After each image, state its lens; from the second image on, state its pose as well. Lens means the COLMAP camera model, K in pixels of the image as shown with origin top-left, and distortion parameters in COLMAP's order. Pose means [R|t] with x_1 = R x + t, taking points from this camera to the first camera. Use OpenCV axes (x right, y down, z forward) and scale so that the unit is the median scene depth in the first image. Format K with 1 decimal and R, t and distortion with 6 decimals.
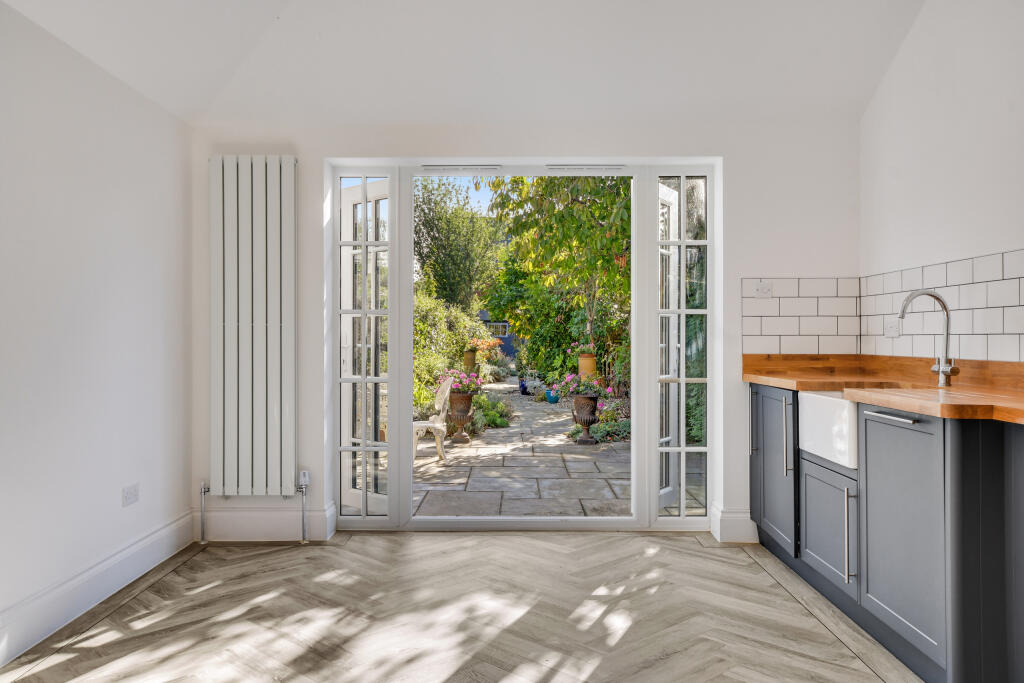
lens RADIAL K [[830.6, 0, 509.7], [0, 830.6, 344.3], [0, 0, 1]] dist [0.017500, 0.008192]
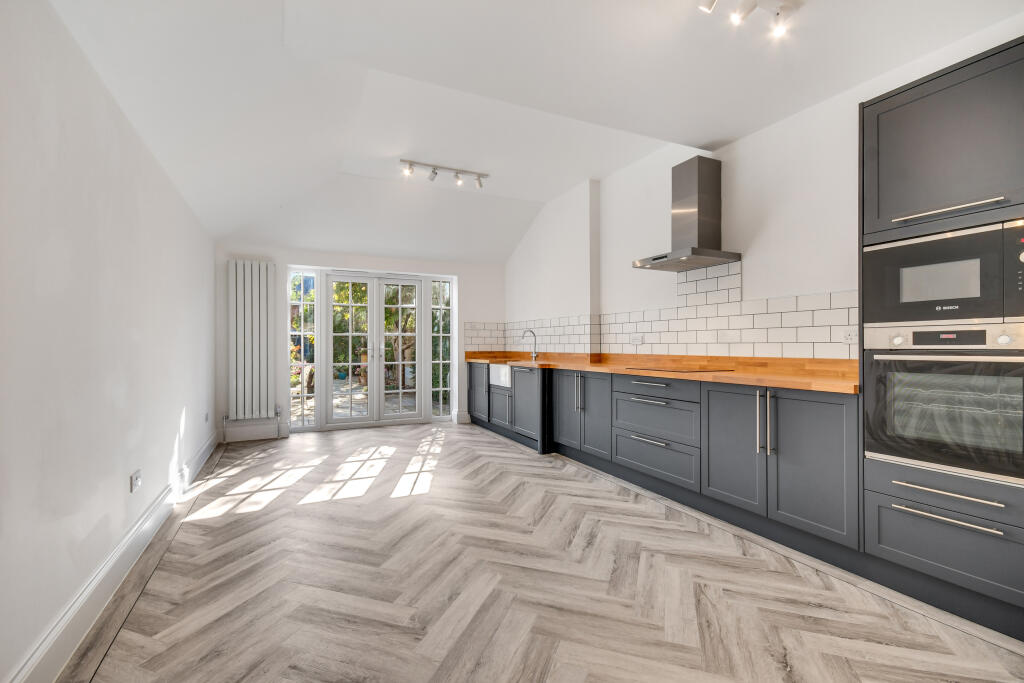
lens RADIAL K [[448.5, 0, 512.1], [0, 448.5, 342.9], [0, 0, 1]] dist [-0.000736, 0.000064]
pose [[0.892746, 0.001328, 0.450558, -0.236788], [0.004474, 0.999920, -0.011811, 0.002657], [-0.450538, 0.012560, 0.892669, -0.350953]]
